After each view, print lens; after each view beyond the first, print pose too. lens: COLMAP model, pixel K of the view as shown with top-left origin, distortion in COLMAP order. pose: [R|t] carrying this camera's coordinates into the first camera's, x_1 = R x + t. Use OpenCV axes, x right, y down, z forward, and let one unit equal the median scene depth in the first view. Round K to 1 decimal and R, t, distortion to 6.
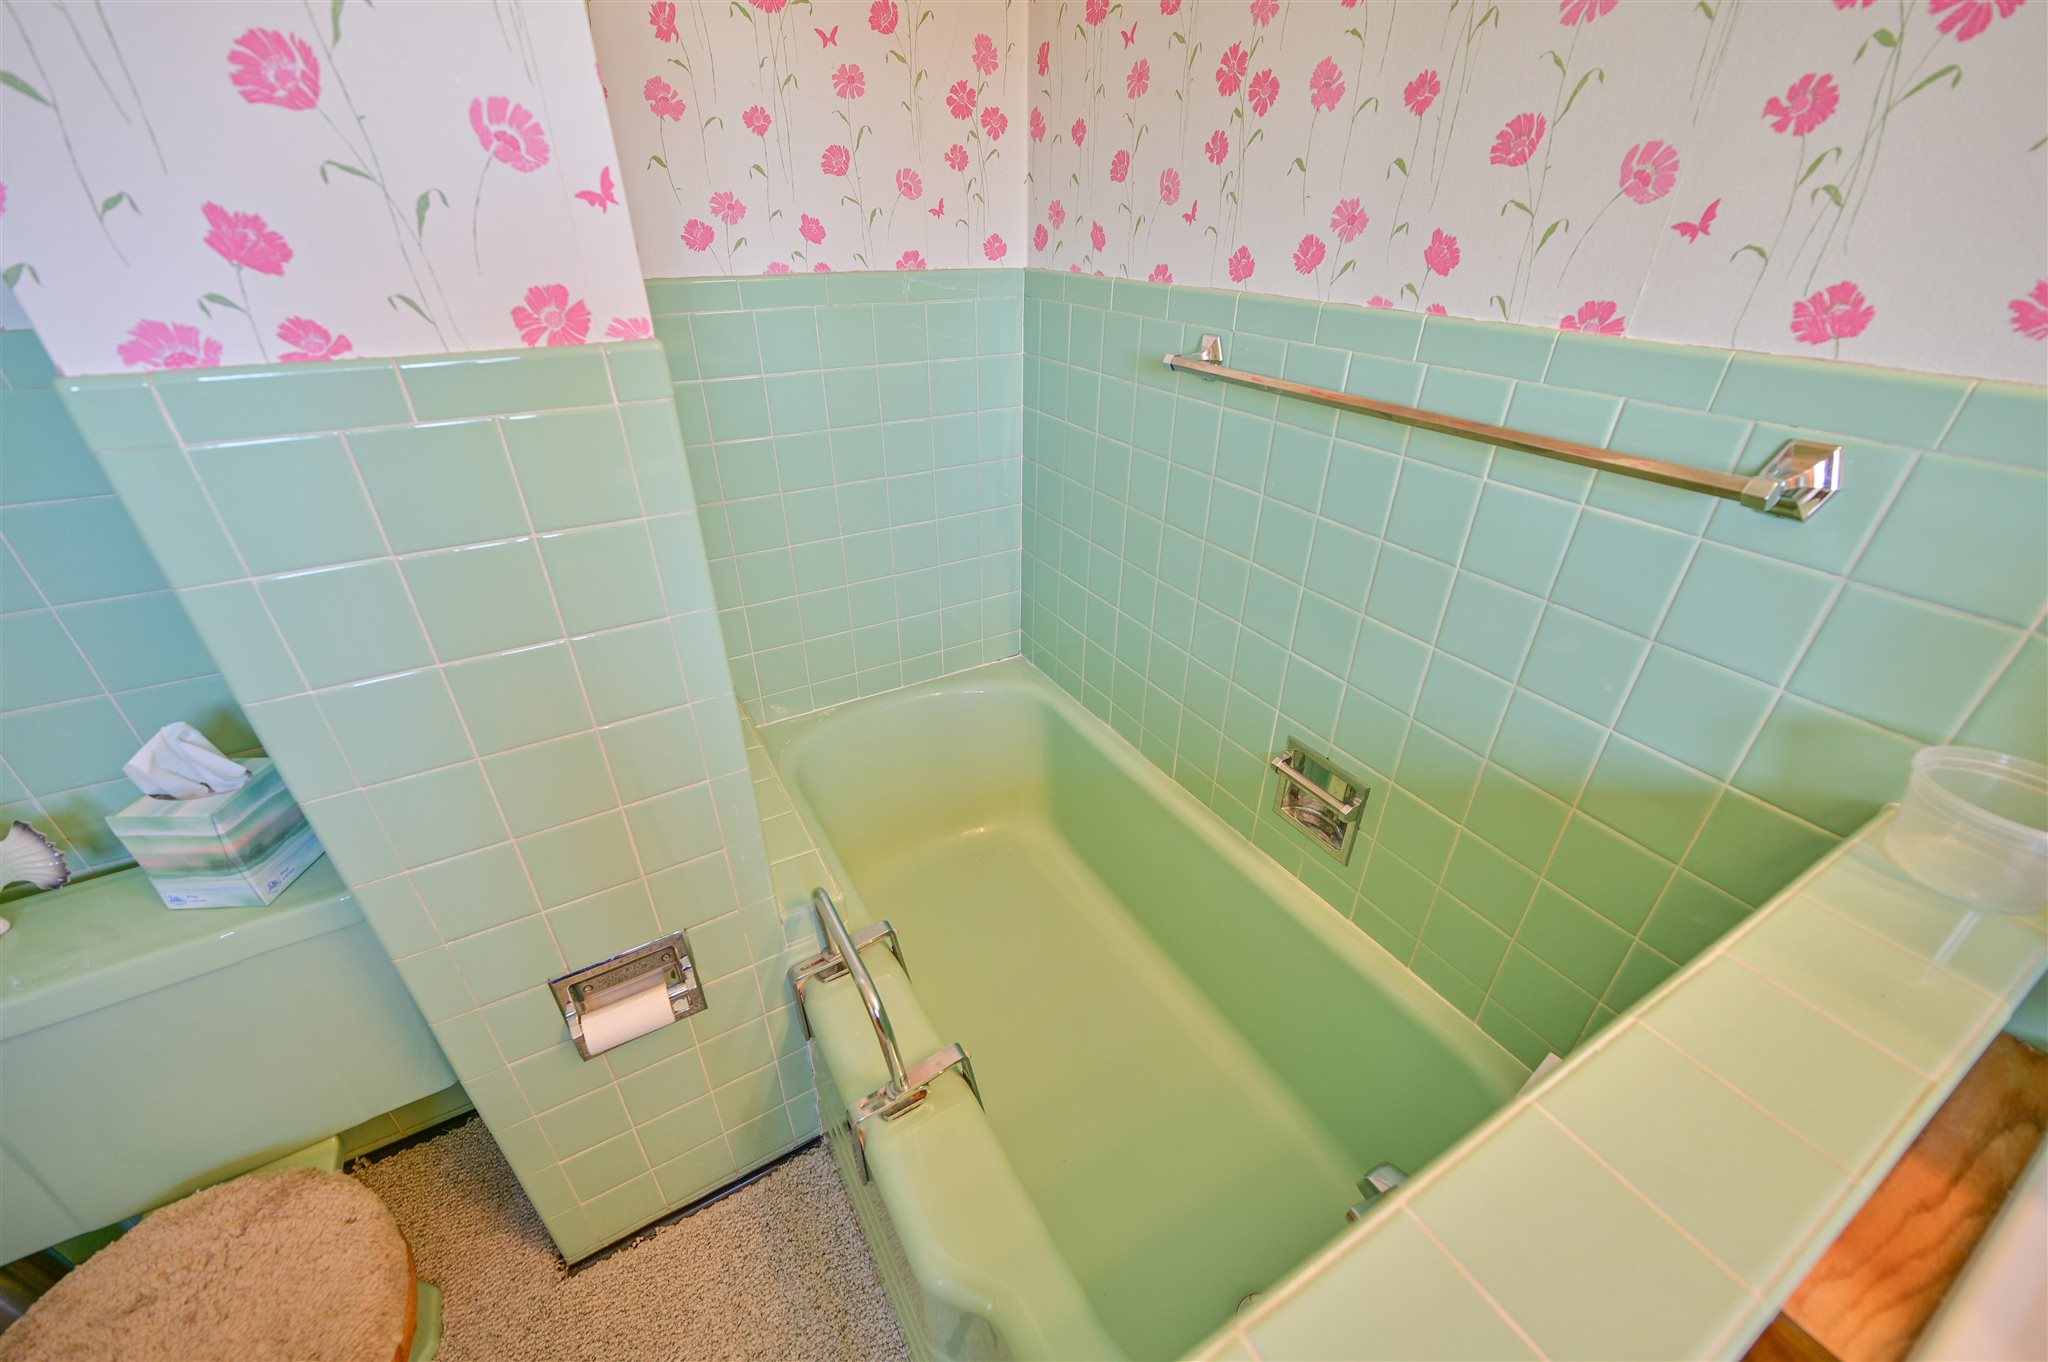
lens RADIAL K [[801.7, 0, 1025.8], [0, 801.7, 685.2], [0, 0, 1]] dist [-0.000819, -0.000078]
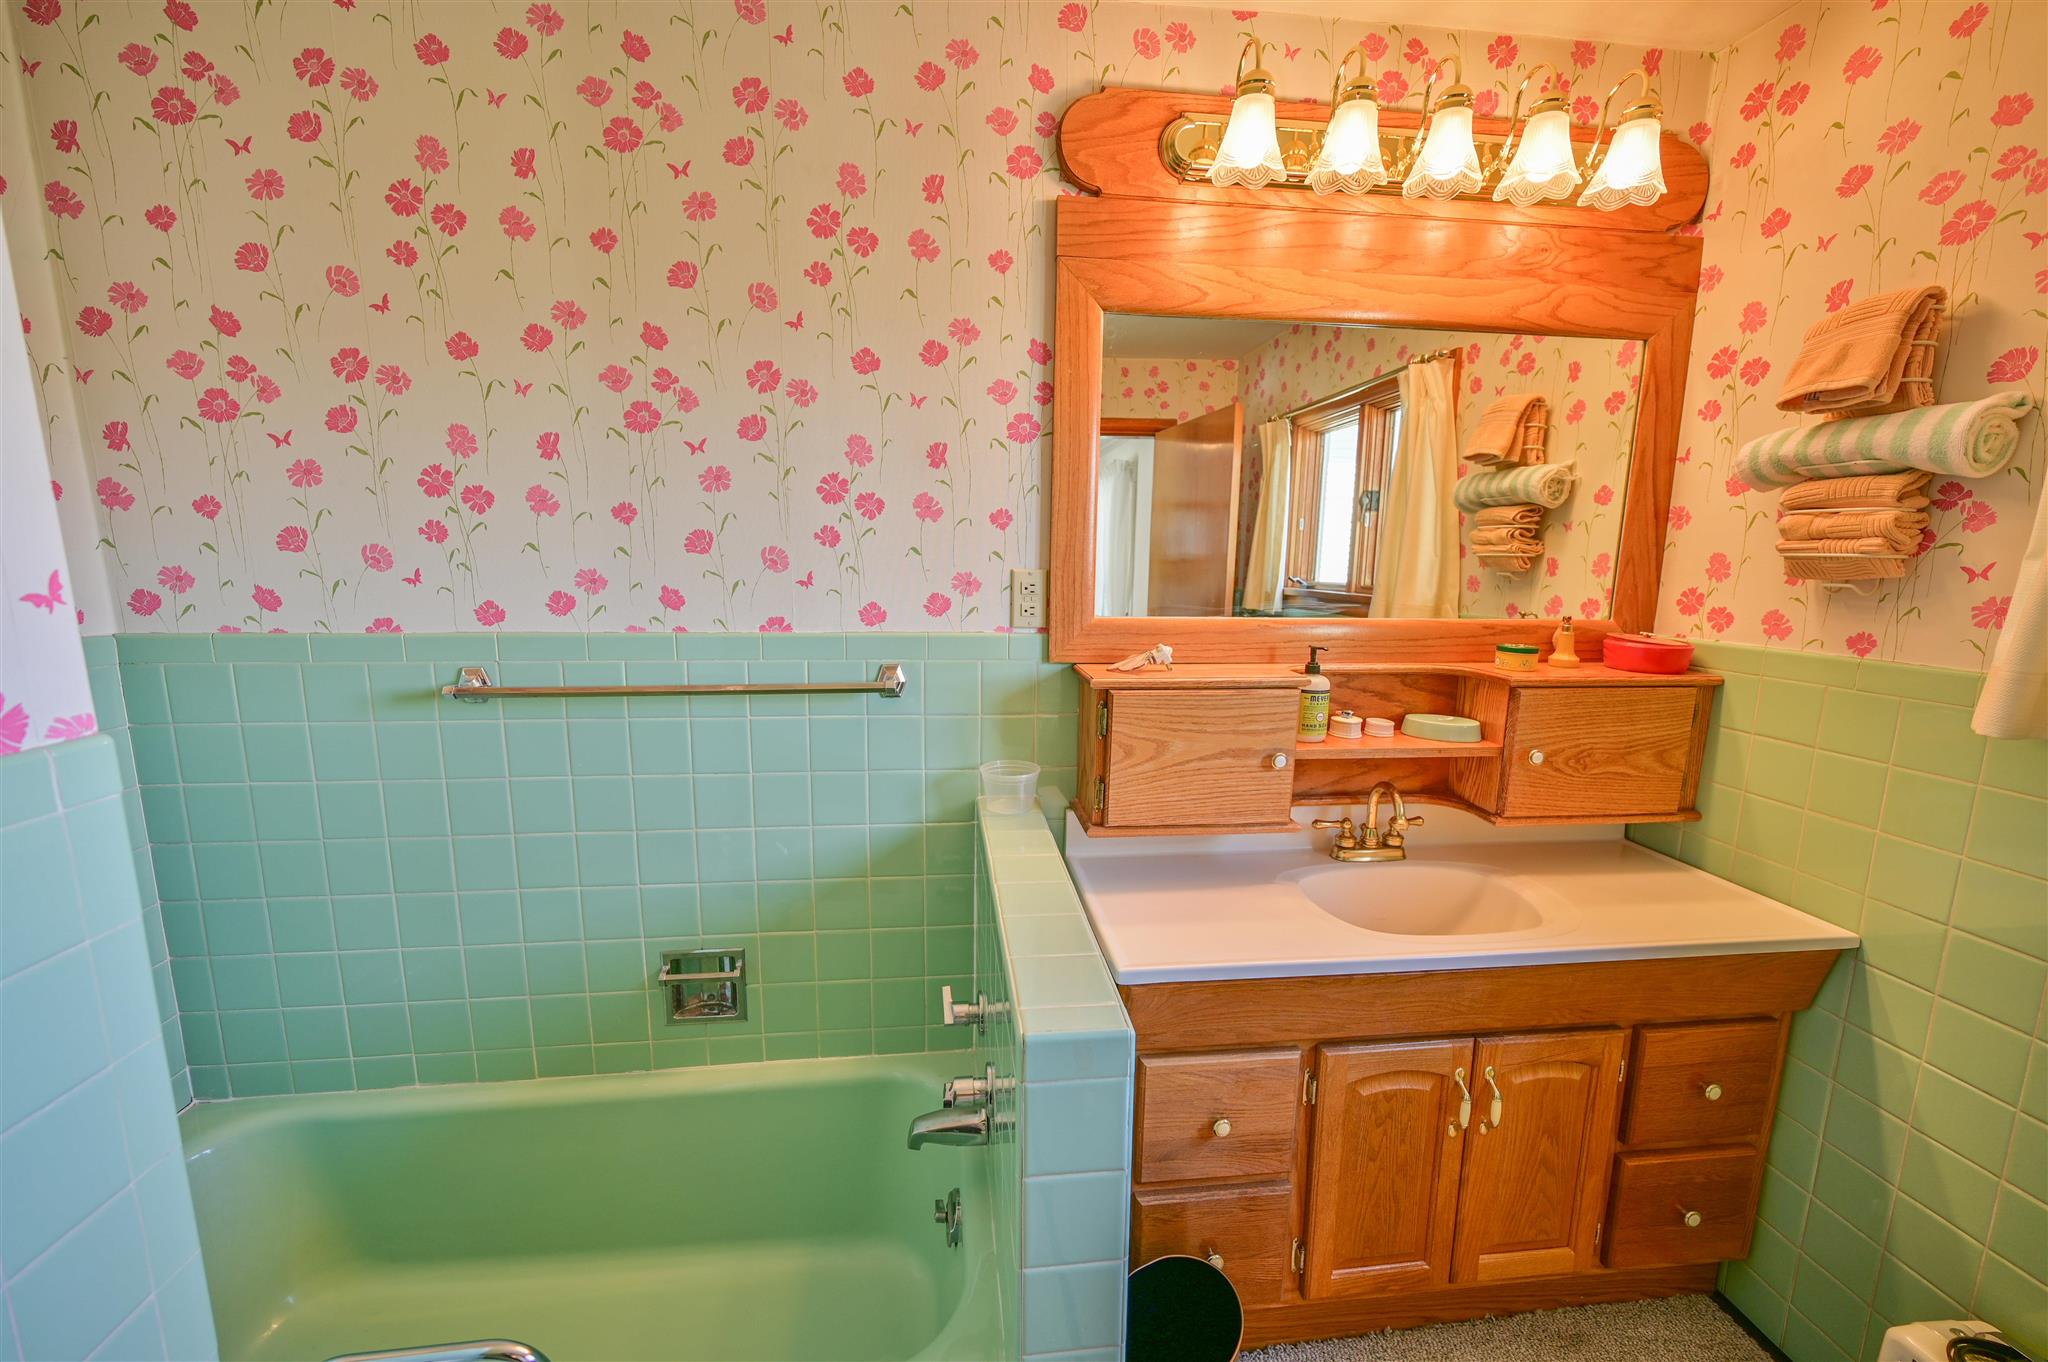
lens RADIAL K [[801.7, 0, 1021.7], [0, 801.7, 683.6], [0, 0, 1]] dist [-0.000819, -0.000078]
pose [[0.401636, -0.150075, 0.903419, -0.633790], [0.462957, 0.884421, -0.058899, 0.035604], [-0.790164, 0.441901, 0.424694, -0.161761]]
